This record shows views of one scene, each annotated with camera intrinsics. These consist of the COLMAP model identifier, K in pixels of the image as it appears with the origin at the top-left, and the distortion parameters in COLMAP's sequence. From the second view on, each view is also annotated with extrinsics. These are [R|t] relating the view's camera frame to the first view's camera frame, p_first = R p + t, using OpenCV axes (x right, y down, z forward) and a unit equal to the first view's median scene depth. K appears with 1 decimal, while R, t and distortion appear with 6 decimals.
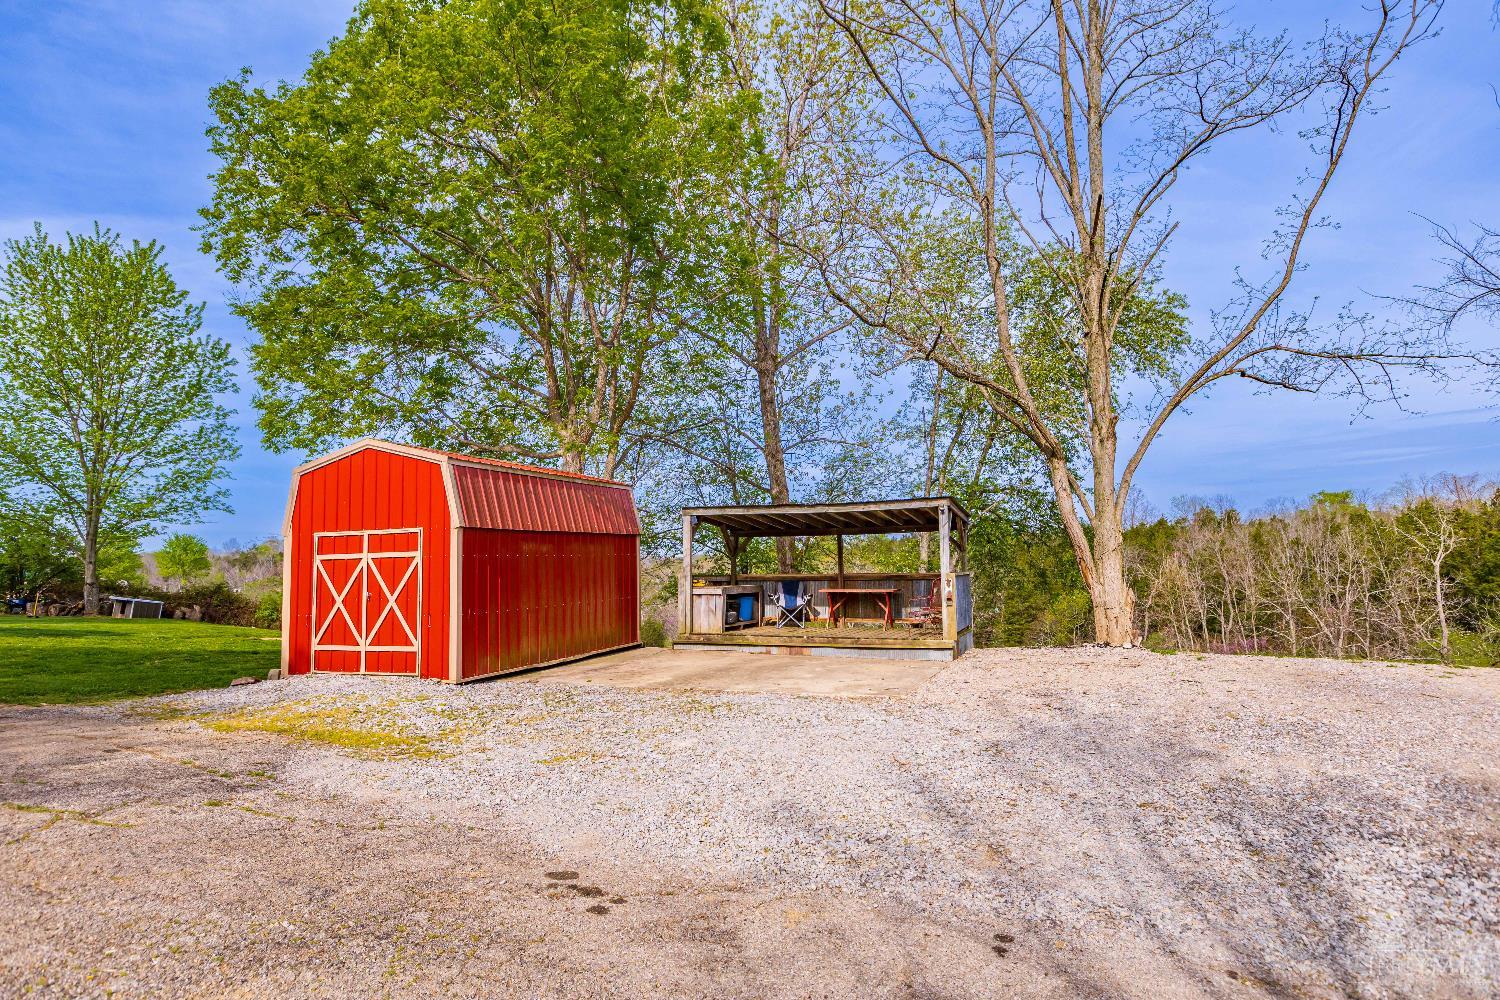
lens RADIAL K [[853.9, 0, 741.9], [0, 853.9, 503.5], [0, 0, 1]] dist [0.001305, 0.000016]
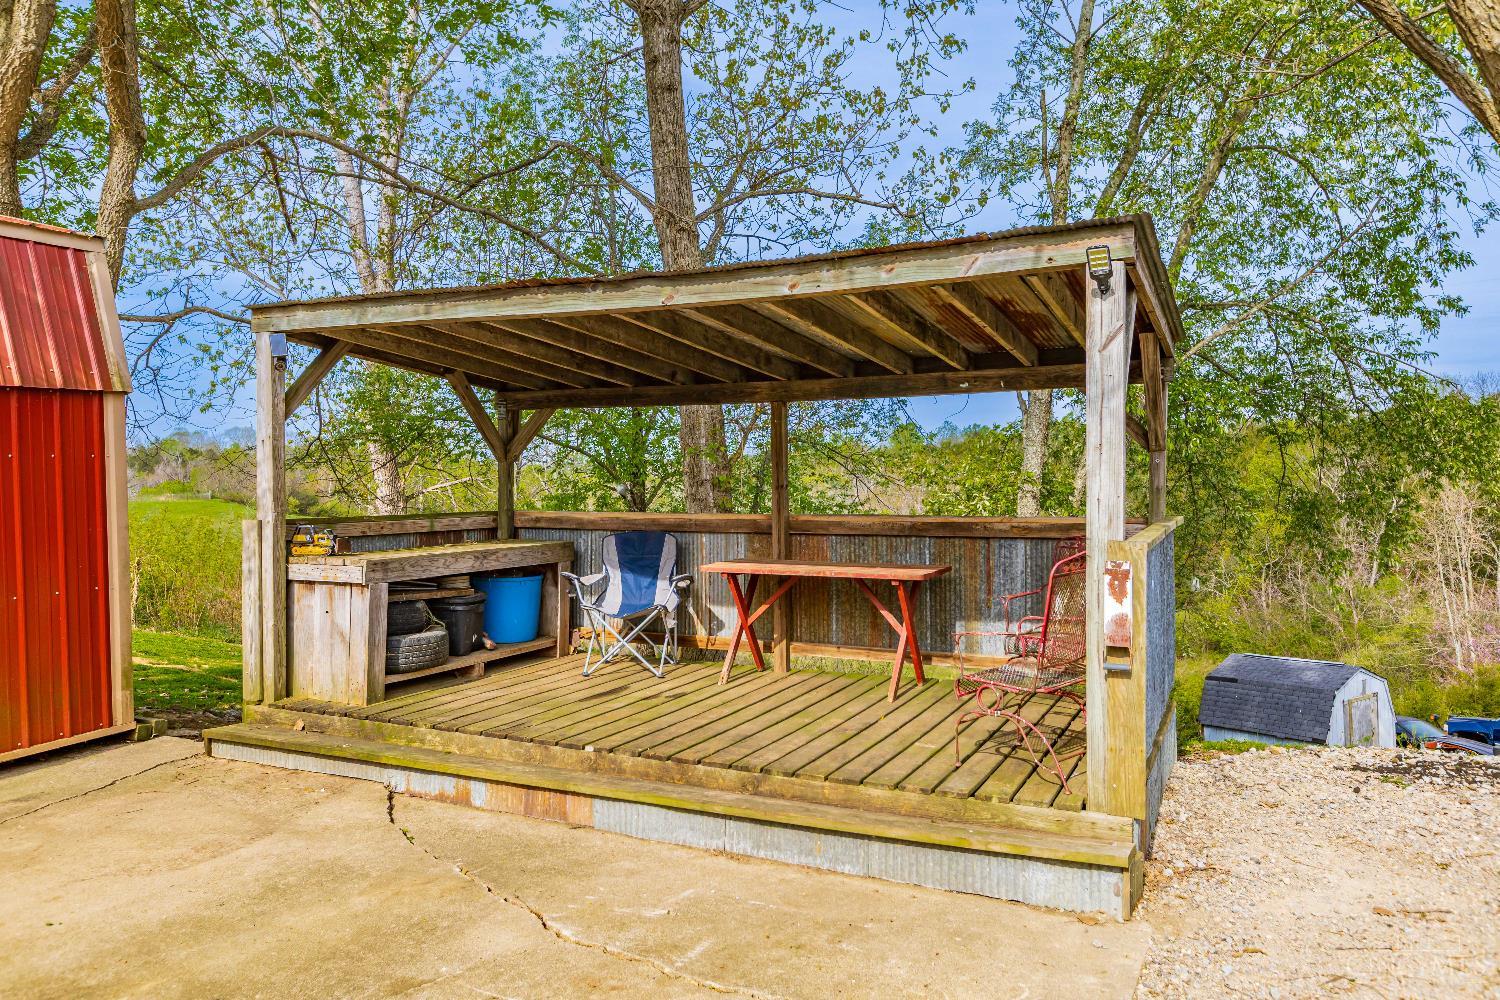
lens RADIAL K [[1094.7, 0, 755.3], [0, 1094.7, 504.5], [0, 0, 1]] dist [0.014578, 0.001370]
pose [[0.998994, 0.011879, -0.043244, 0.131050], [-0.007297, 0.994486, 0.104613, 0.033972], [0.044248, -0.104192, 0.993572, 0.591746]]
